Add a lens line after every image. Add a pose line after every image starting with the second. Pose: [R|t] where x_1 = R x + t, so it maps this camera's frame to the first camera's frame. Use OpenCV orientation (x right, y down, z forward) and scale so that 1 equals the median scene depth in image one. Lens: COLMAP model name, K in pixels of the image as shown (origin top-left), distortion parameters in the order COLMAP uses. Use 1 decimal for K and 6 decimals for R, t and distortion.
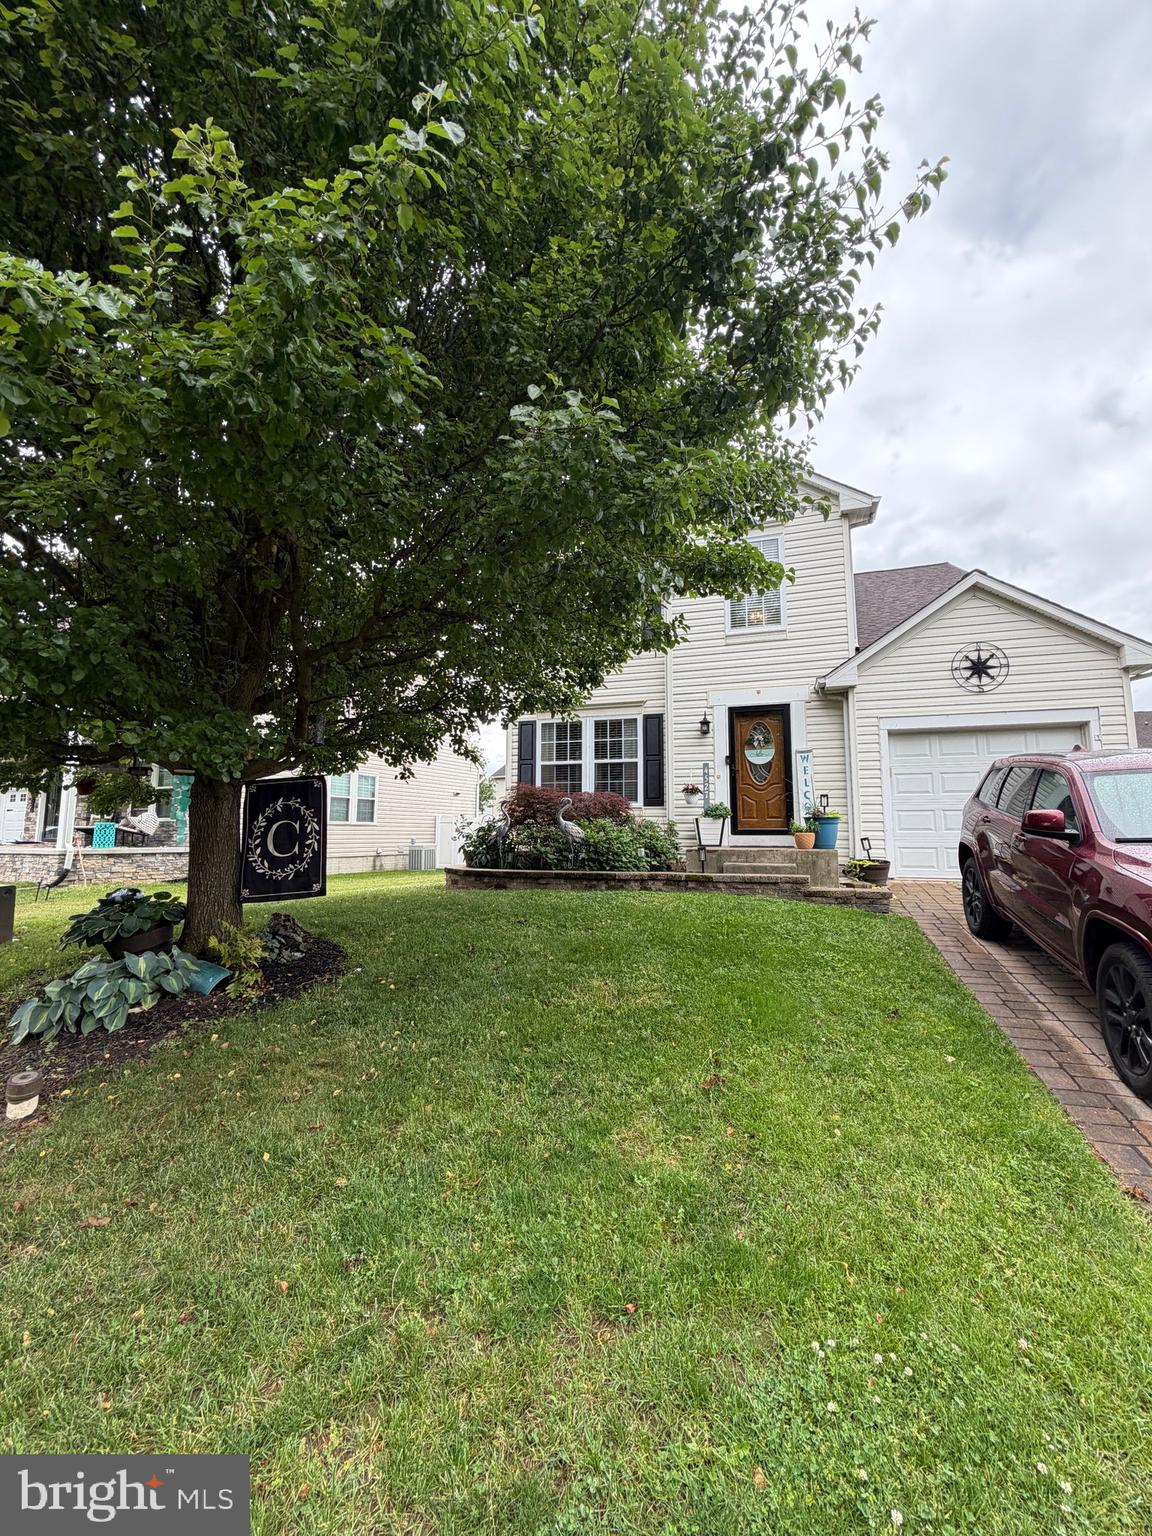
lens RADIAL K [[615.0, 0, 571.9], [0, 615.0, 763.2], [0, 0, 1]] dist [-0.000811, -0.000066]
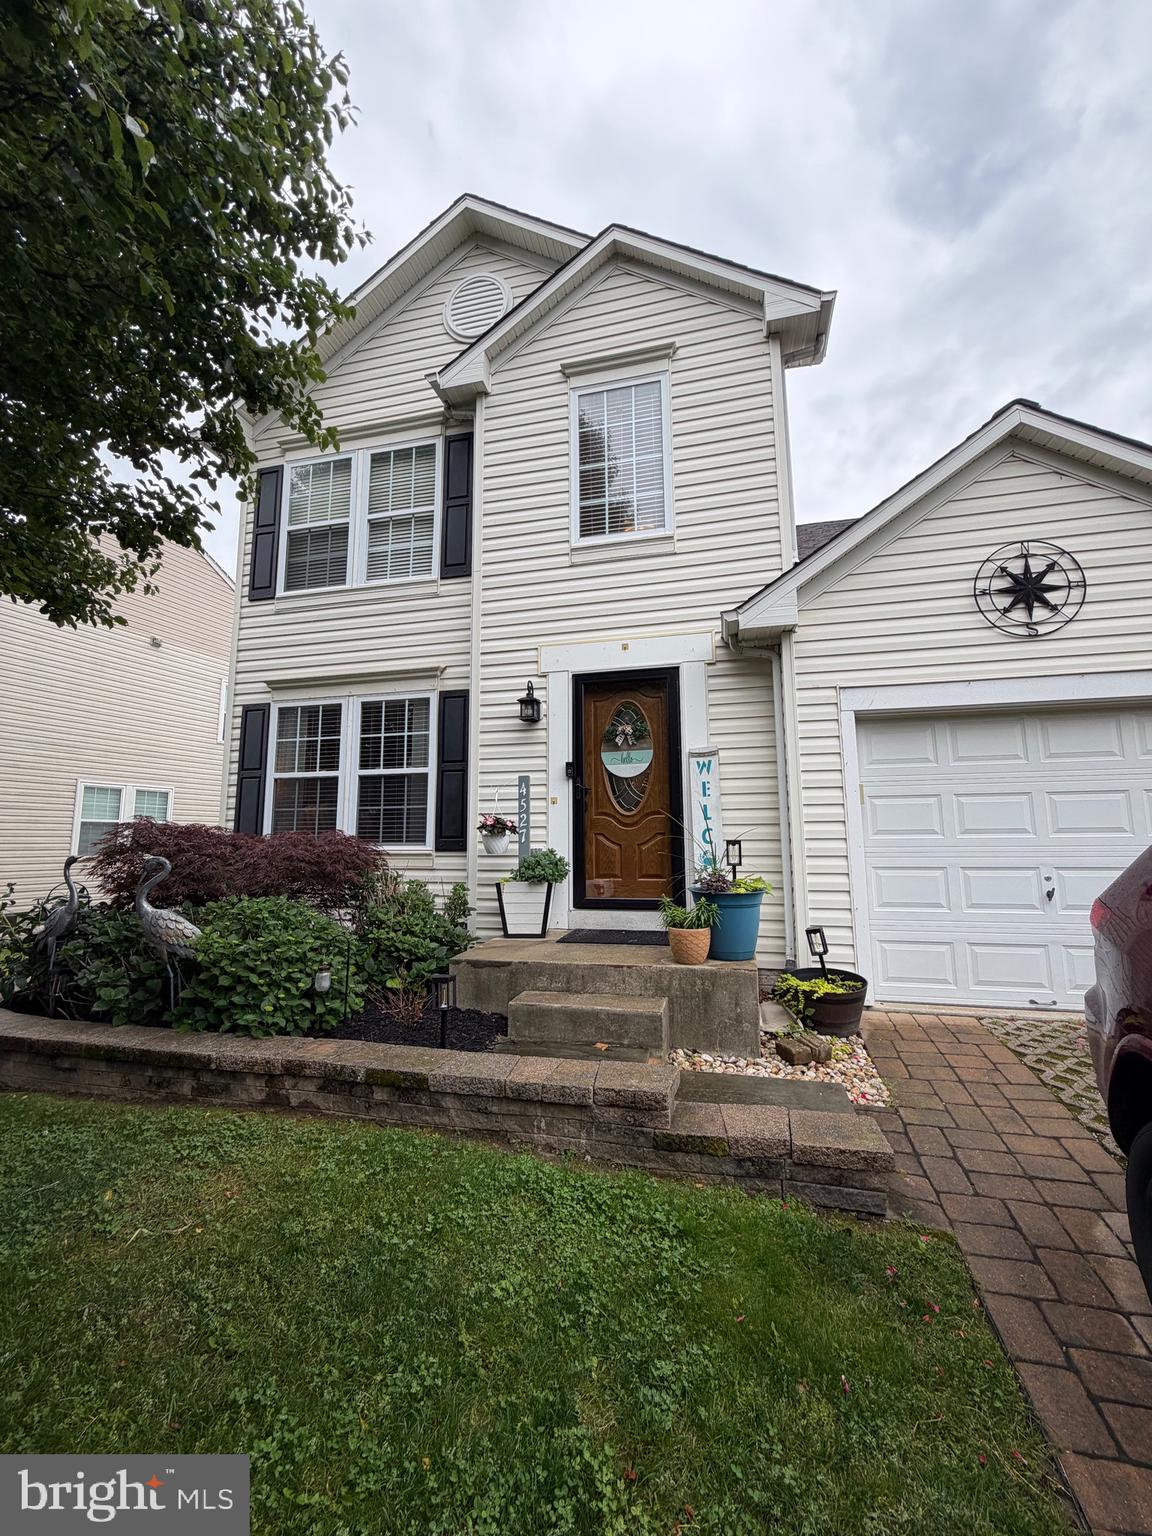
lens RADIAL K [[615.0, 0, 571.9], [0, 615.0, 763.2], [0, 0, 1]] dist [-0.000811, -0.000066]
pose [[0.997003, 0.000845, 0.077363, 0.219287], [0.000522, 0.999844, -0.017643, -0.001575], [-0.077365, 0.017631, 0.996847, 0.467867]]
